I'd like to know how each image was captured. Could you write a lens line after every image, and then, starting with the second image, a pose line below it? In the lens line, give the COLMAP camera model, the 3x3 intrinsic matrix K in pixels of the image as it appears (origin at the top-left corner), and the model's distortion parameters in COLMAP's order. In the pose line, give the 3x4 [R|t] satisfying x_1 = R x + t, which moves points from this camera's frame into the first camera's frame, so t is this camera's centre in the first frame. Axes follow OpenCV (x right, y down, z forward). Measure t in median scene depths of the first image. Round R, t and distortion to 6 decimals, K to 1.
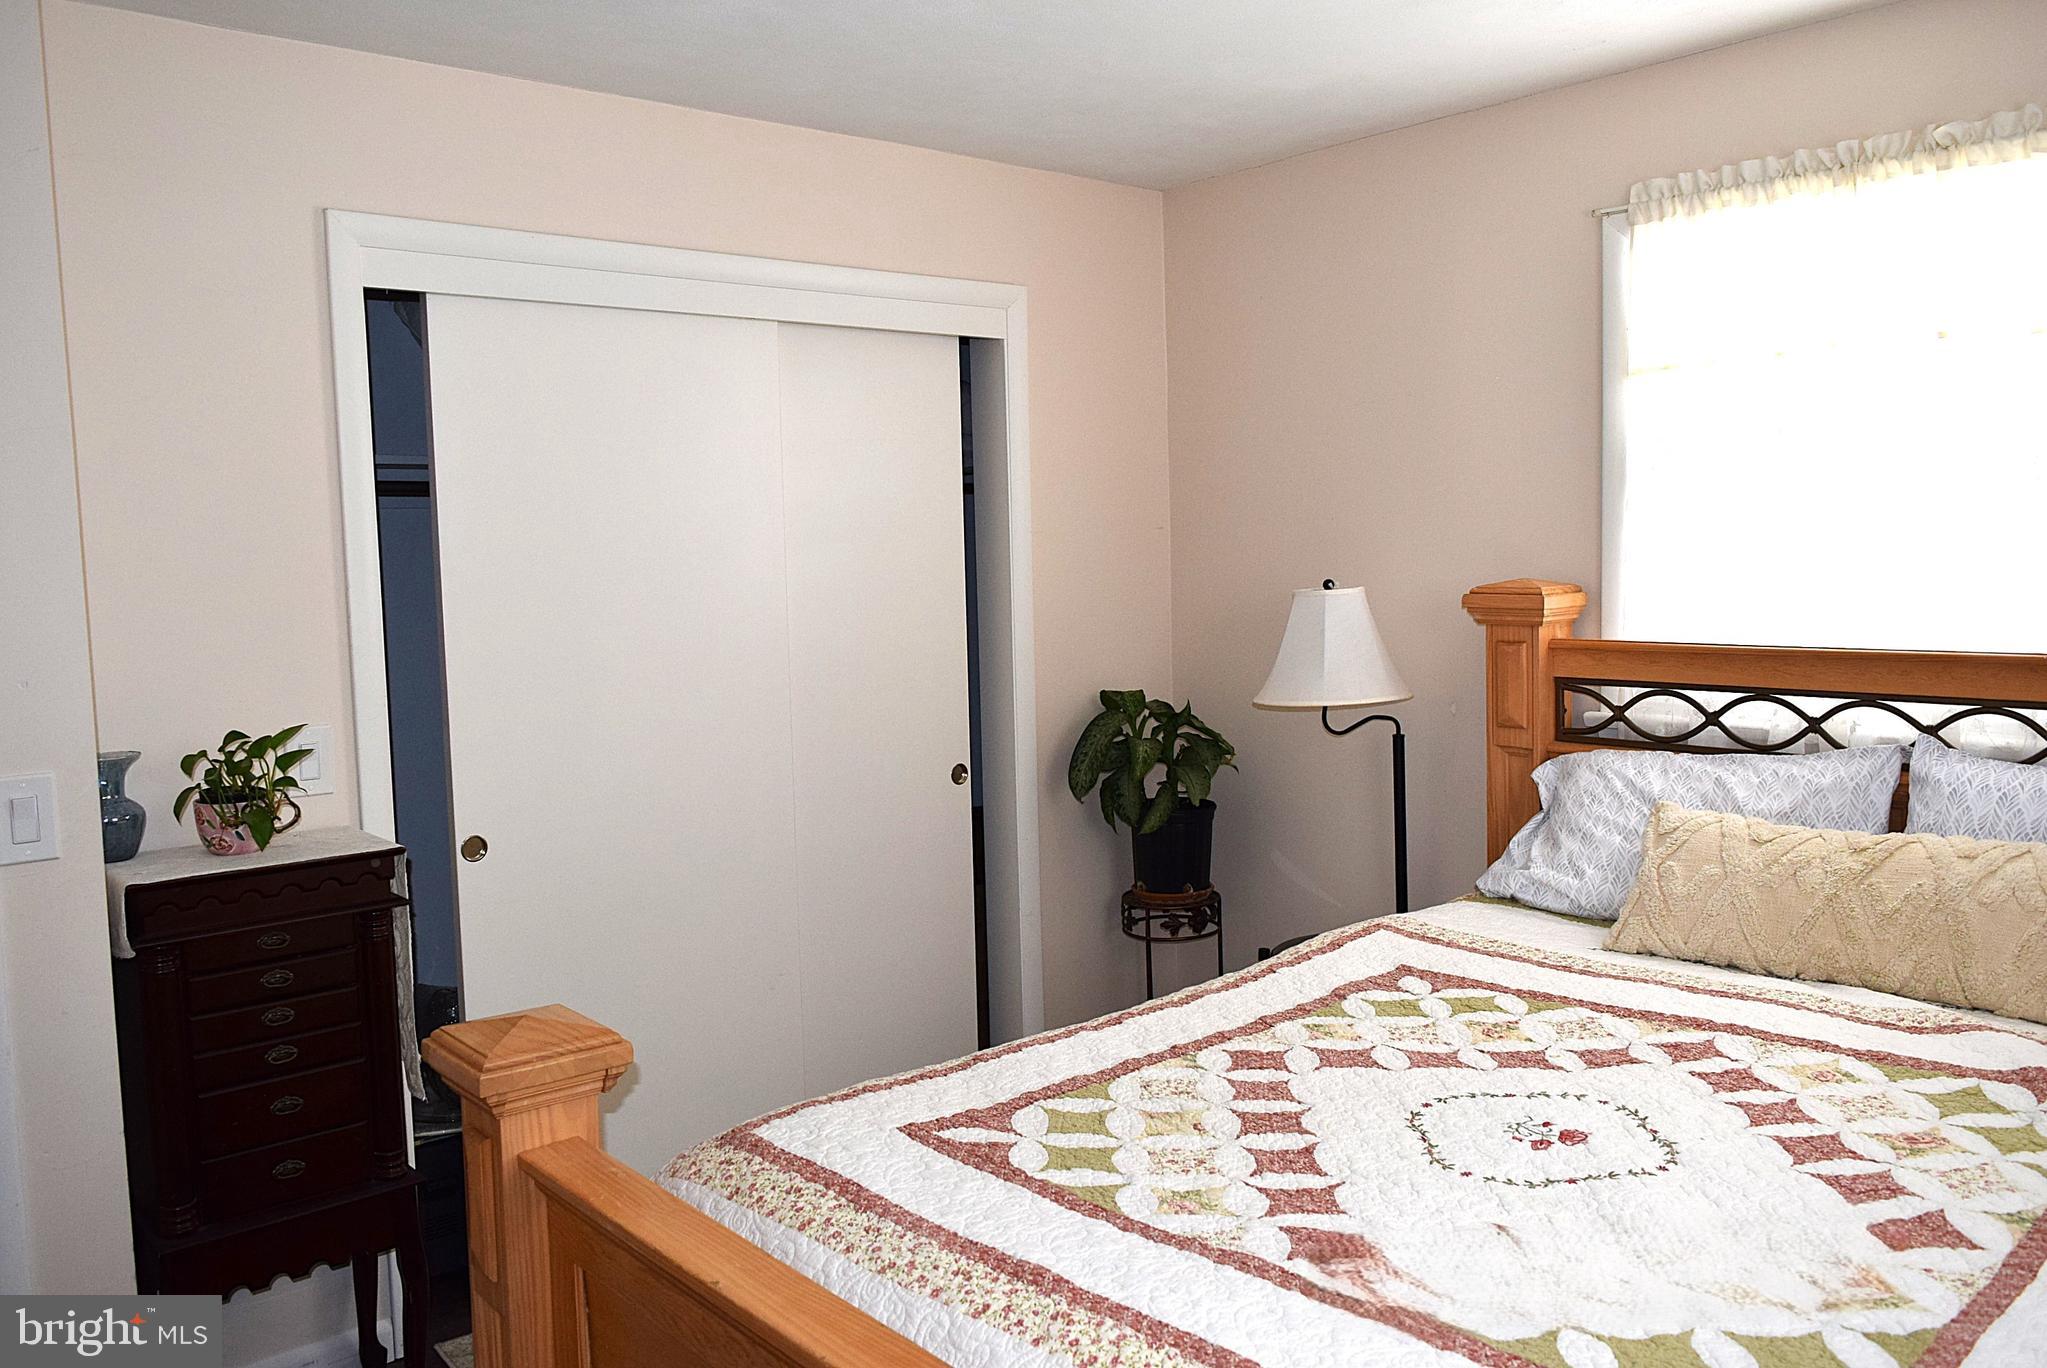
lens RADIAL K [[1621.5, 0, 1011.6], [0, 1621.5, 683.0], [0, 0, 1]] dist [-0.006096, 0.000749]
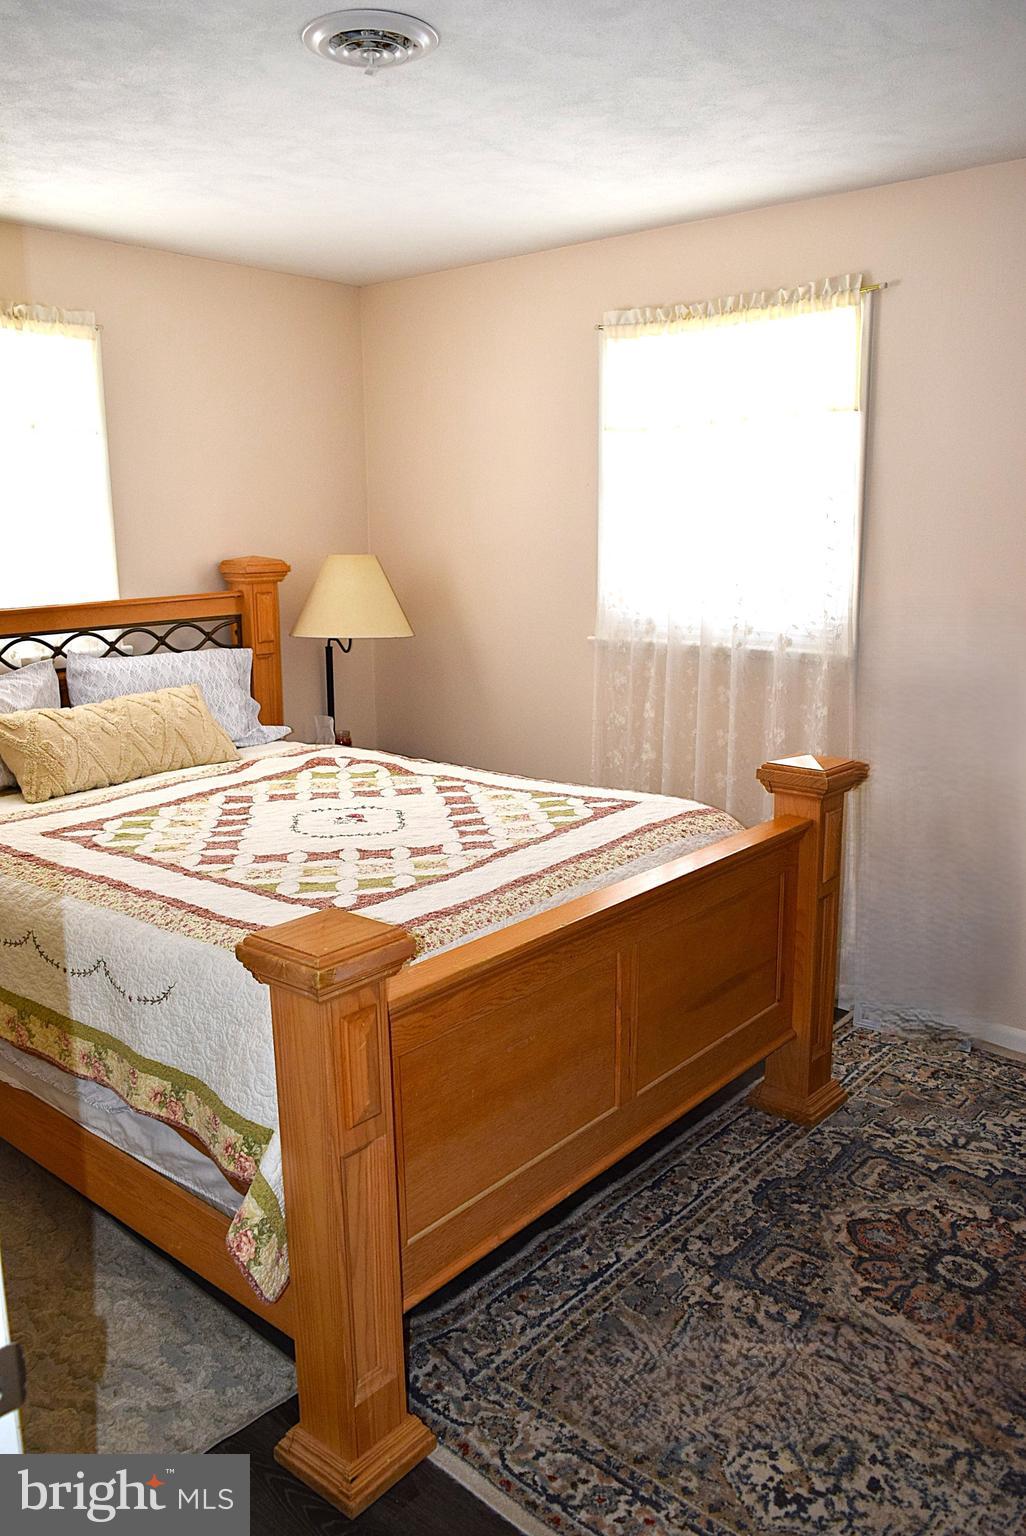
lens RADIAL K [[1216.7, 0, 504.4], [0, 1216.7, 767.2], [0, 0, 1]] dist [-0.006096, 0.000749]
pose [[-0.171619, -0.171226, 0.970169, -1.128749], [0.102325, 0.976356, 0.190419, -0.066569], [-0.979835, 0.131953, -0.150041, 0.928404]]
